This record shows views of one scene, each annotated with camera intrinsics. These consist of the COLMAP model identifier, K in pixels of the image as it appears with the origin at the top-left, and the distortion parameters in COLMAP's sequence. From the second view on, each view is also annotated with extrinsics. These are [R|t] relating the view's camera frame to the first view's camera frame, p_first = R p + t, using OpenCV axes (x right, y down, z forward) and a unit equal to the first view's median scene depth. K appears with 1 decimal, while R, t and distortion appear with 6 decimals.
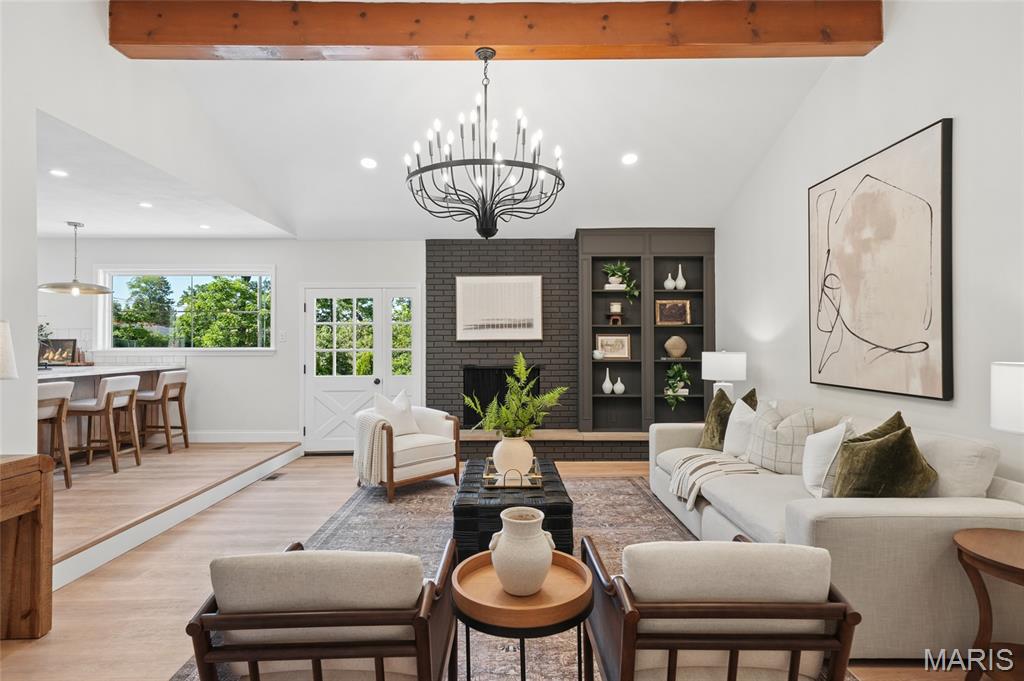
lens RADIAL K [[509.9, 0, 492.1], [0, 509.9, 338.3], [0, 0, 1]] dist [0.020953, 0.000456]
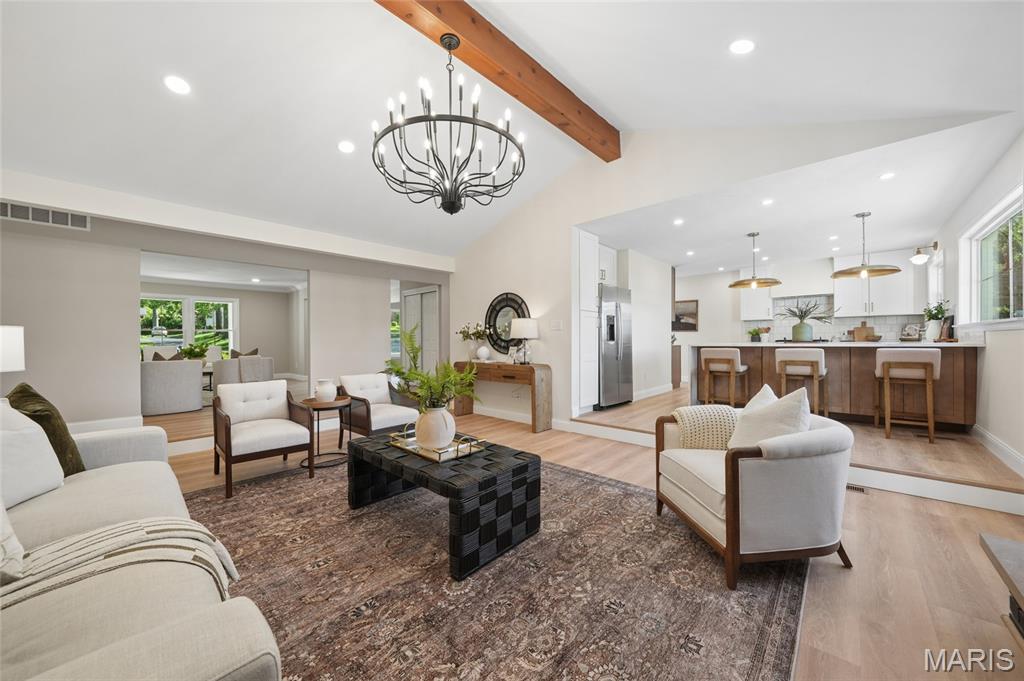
lens RADIAL K [[374.7, 0, 519.8], [0, 374.7, 333.7], [0, 0, 1]] dist [-0.010041, -0.000135]
pose [[-0.644537, -0.005888, -0.764550, 0.268400], [0.020789, 0.999466, -0.025223, 0.040558], [0.764290, -0.032152, -0.644070, 0.872939]]
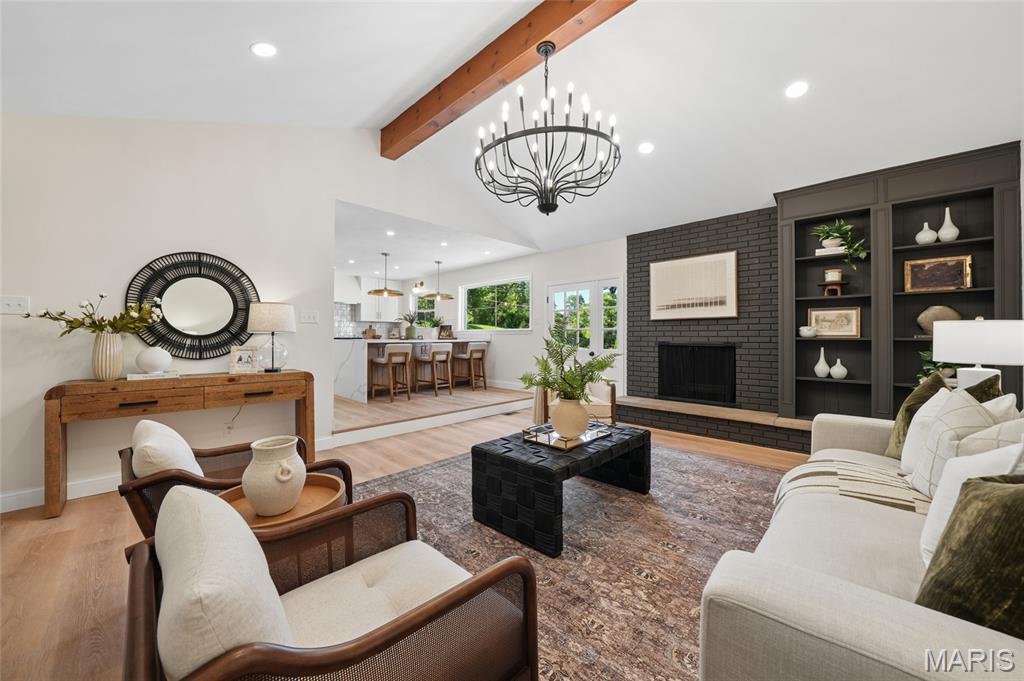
lens RADIAL K [[358.8, 0, 512.4], [0, 358.8, 333.7], [0, 0, 1]] dist [-0.014679, 0.000029]
pose [[0.736178, -0.000834, -0.676787, 0.246880], [0.004716, 0.999981, 0.003897, 0.030475], [0.676771, -0.006061, 0.736169, 0.210049]]
